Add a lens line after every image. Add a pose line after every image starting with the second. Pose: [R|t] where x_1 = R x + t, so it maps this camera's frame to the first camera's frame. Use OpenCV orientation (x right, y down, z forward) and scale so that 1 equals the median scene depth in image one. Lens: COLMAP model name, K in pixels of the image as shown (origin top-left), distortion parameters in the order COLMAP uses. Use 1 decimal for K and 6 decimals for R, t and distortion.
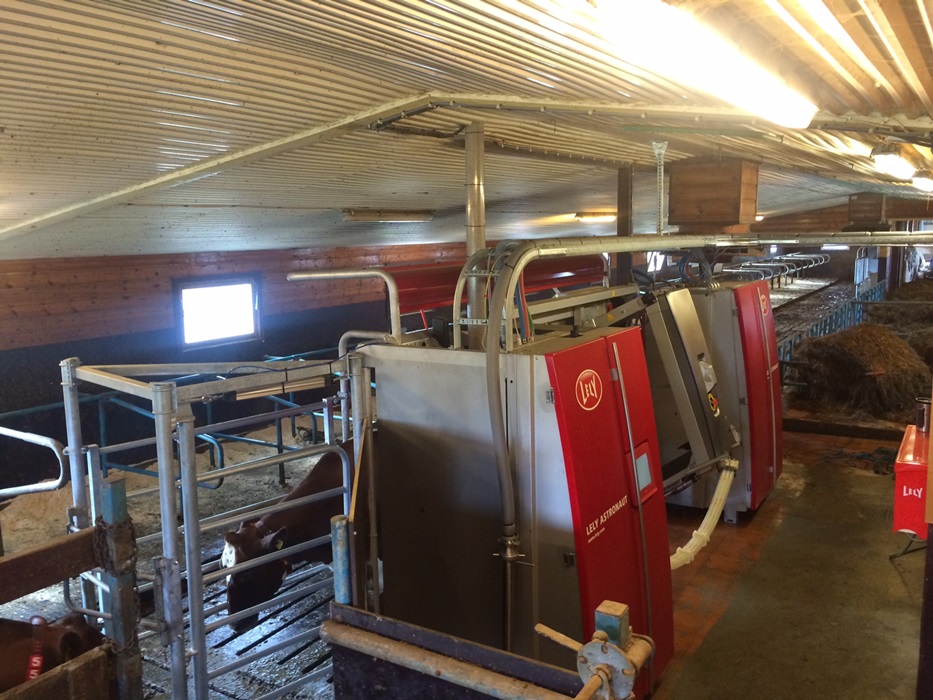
lens RADIAL K [[798.9, 0, 466.5], [0, 798.9, 350.0], [0, 0, 1]] dist [0.092566, -0.124269]
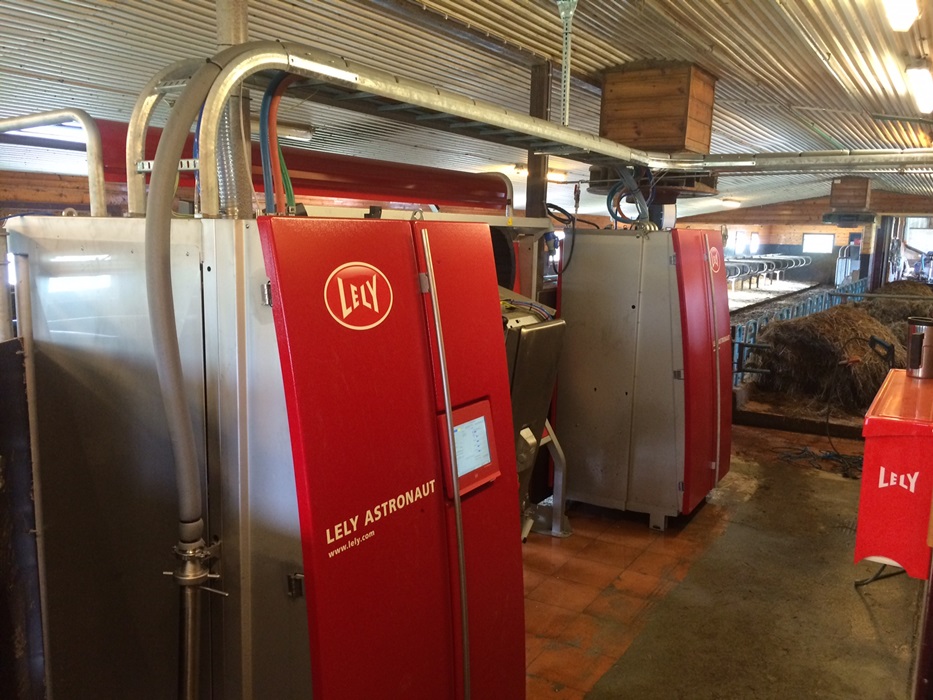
lens RADIAL K [[798.9, 0, 466.5], [0, 798.9, 350.0], [0, 0, 1]] dist [0.092566, -0.124269]
pose [[0.998884, 0.042844, 0.019865, 0.105084], [-0.042880, 0.999079, 0.001357, 0.040450], [-0.019789, -0.002207, 0.999802, 0.196100]]
